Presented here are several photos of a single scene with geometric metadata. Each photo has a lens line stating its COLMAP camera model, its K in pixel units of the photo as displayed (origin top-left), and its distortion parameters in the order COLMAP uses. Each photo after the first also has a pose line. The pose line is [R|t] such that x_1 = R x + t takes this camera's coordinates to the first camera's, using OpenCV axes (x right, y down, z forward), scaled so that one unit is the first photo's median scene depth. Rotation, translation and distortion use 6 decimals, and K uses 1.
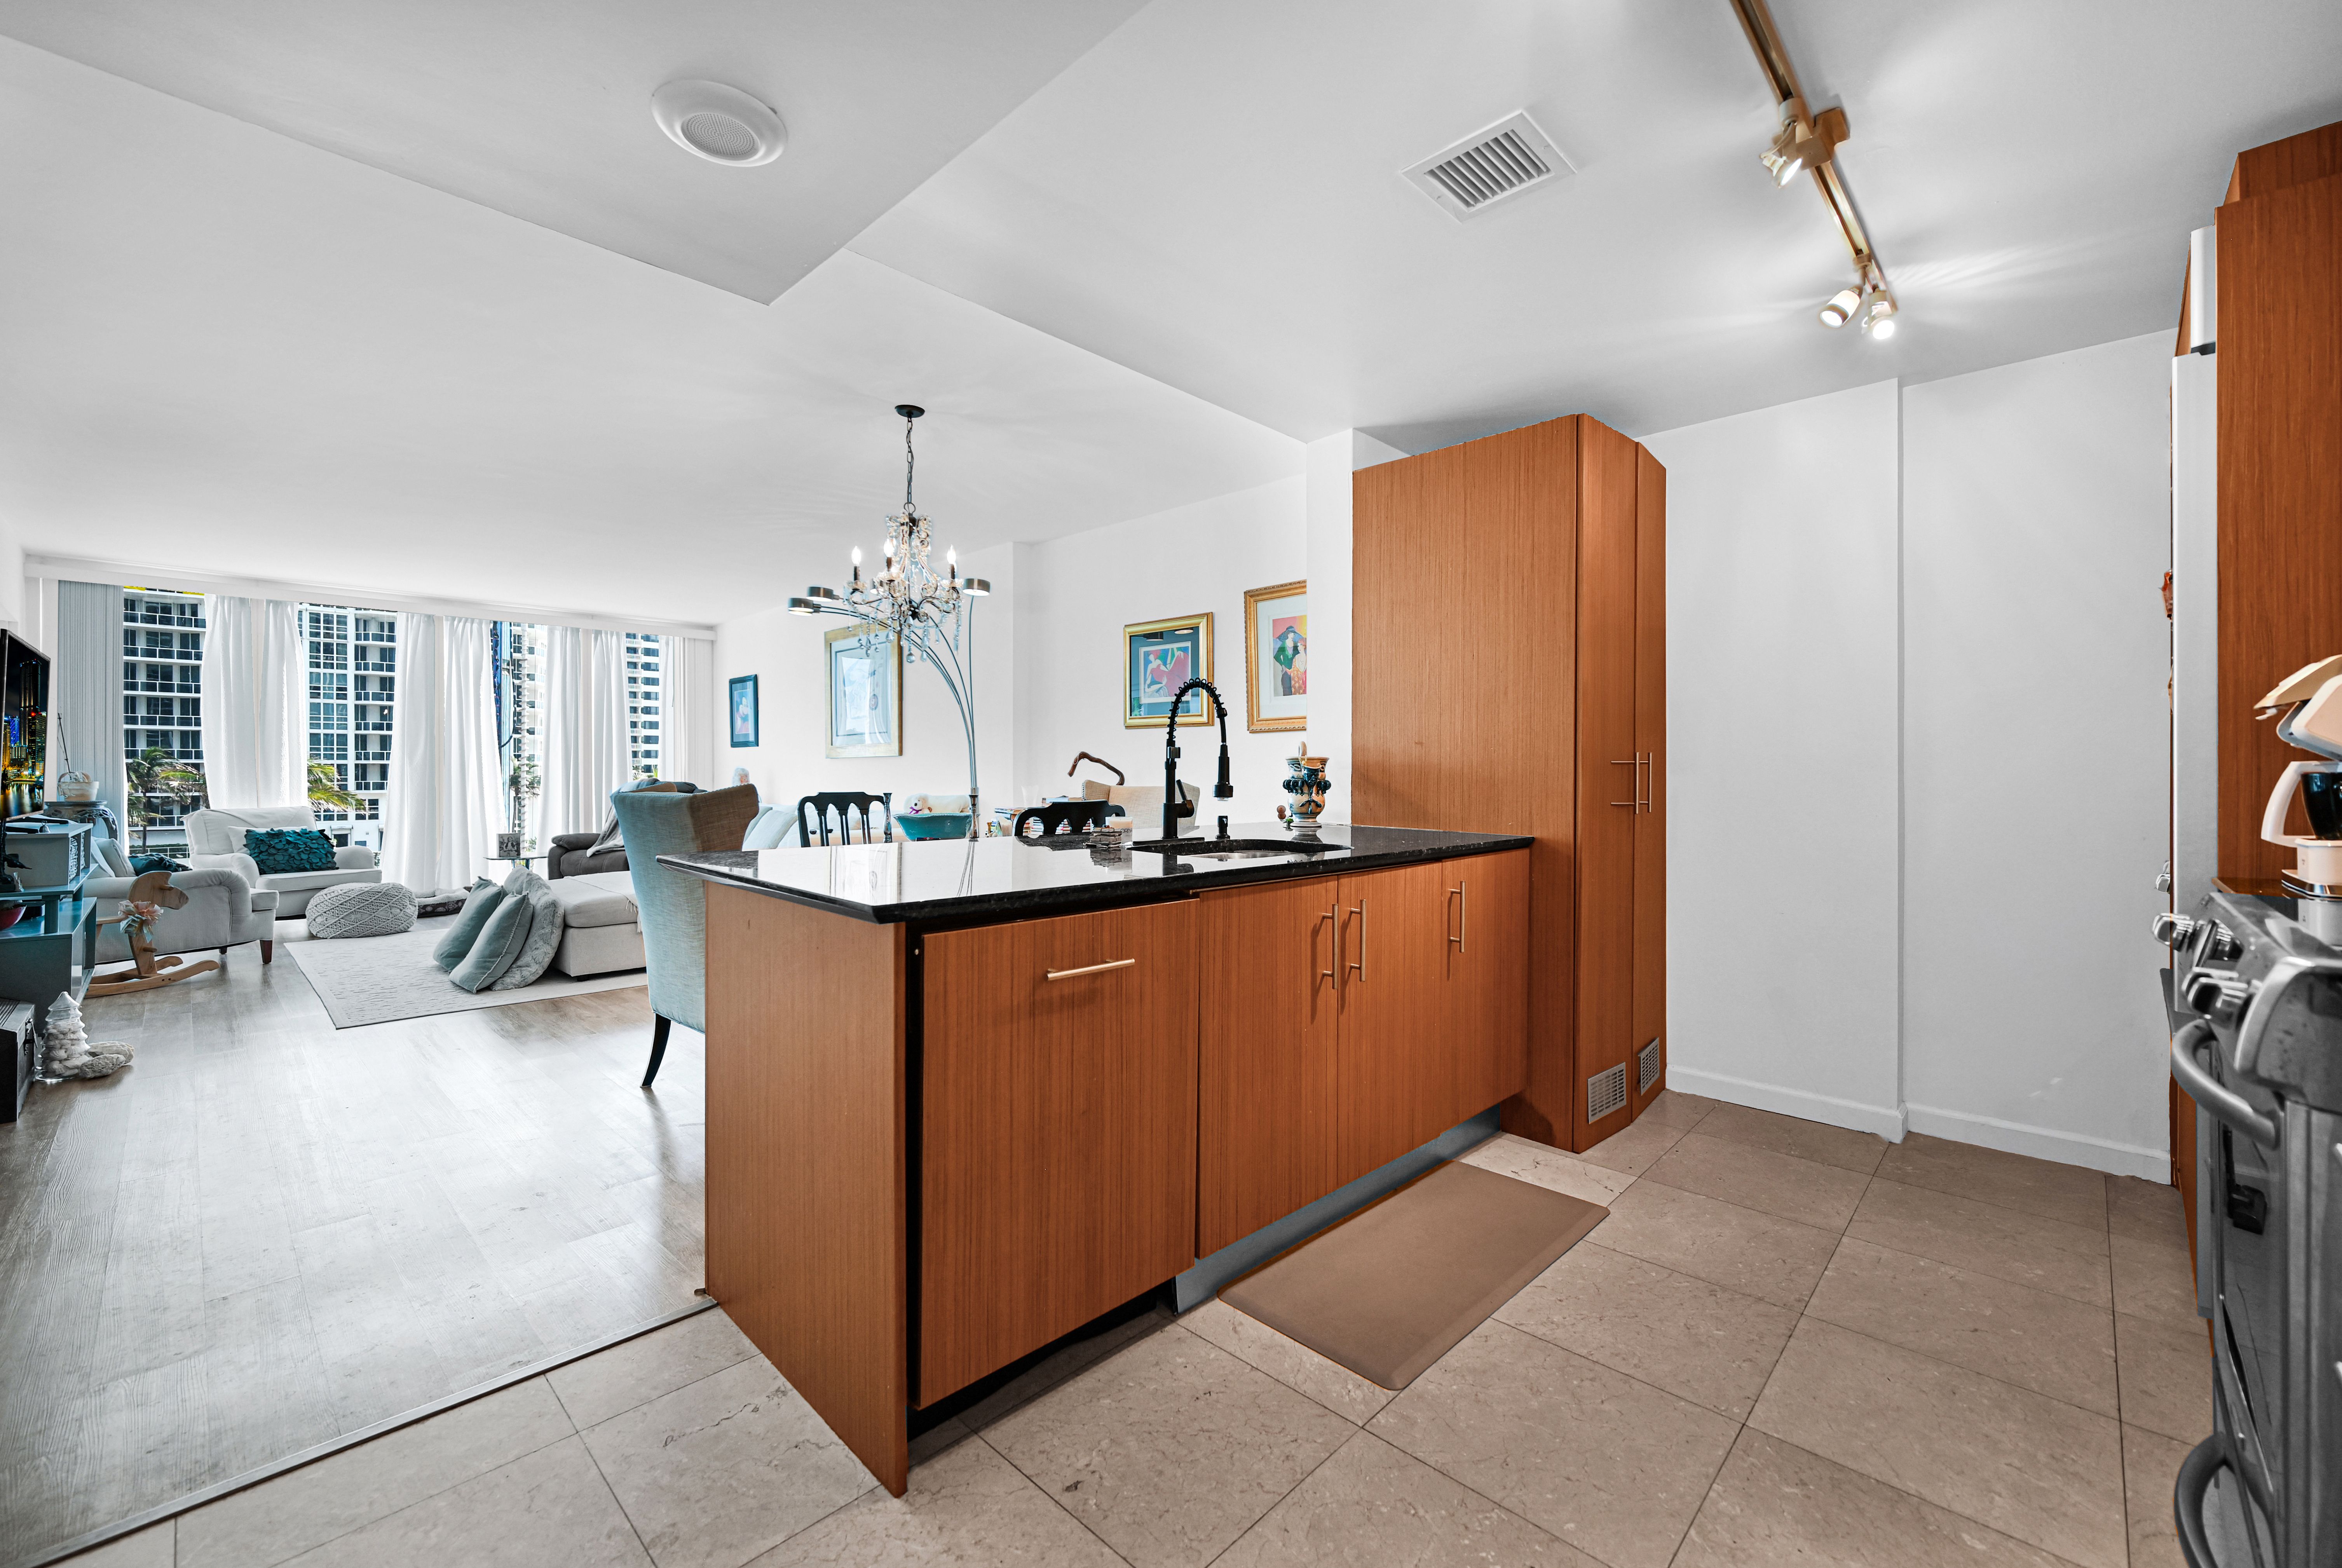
lens RADIAL K [[946.2, 0, 1172.8], [0, 946.2, 774.4], [0, 0, 1]] dist [-0.001167, 0.000246]
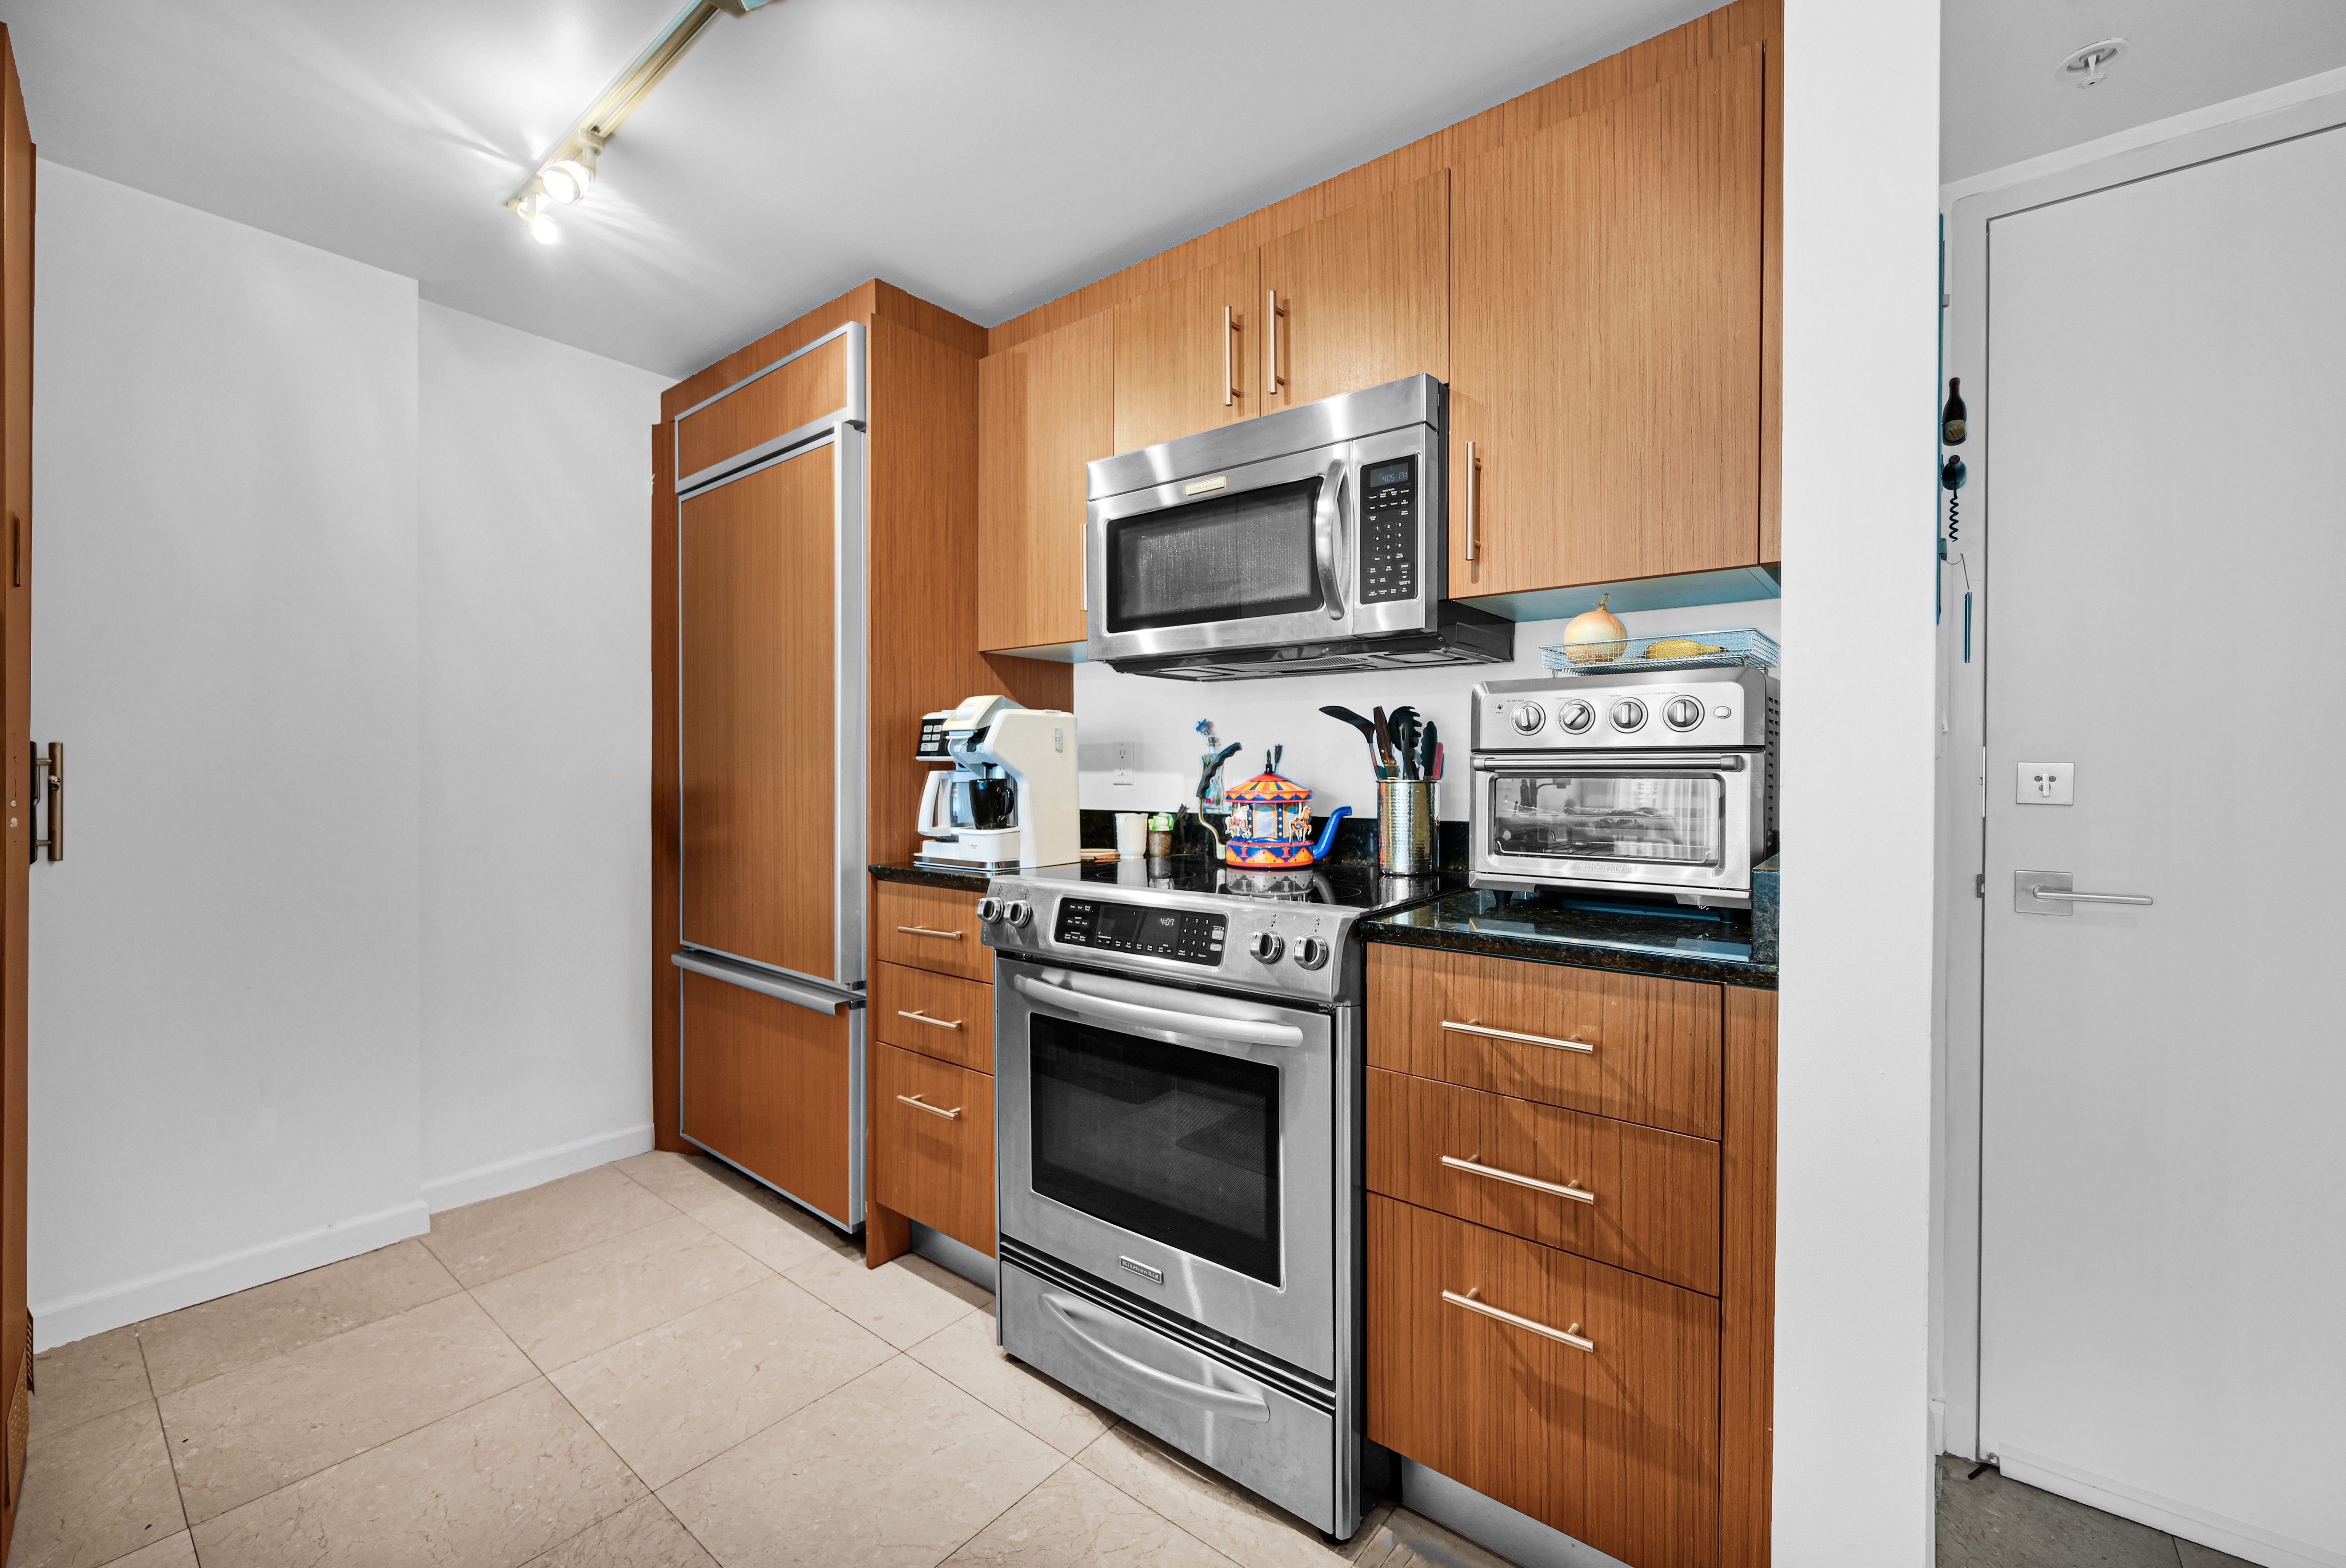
lens RADIAL K [[947.7, 0, 1175.8], [0, 947.7, 778.1], [0, 0, 1]] dist [-0.001167, 0.000246]
pose [[-0.092291, -0.009749, 0.995684, -0.079080], [-0.000241, 0.999952, 0.009769, -0.008629], [-0.995732, 0.000661, -0.092289, 0.395707]]
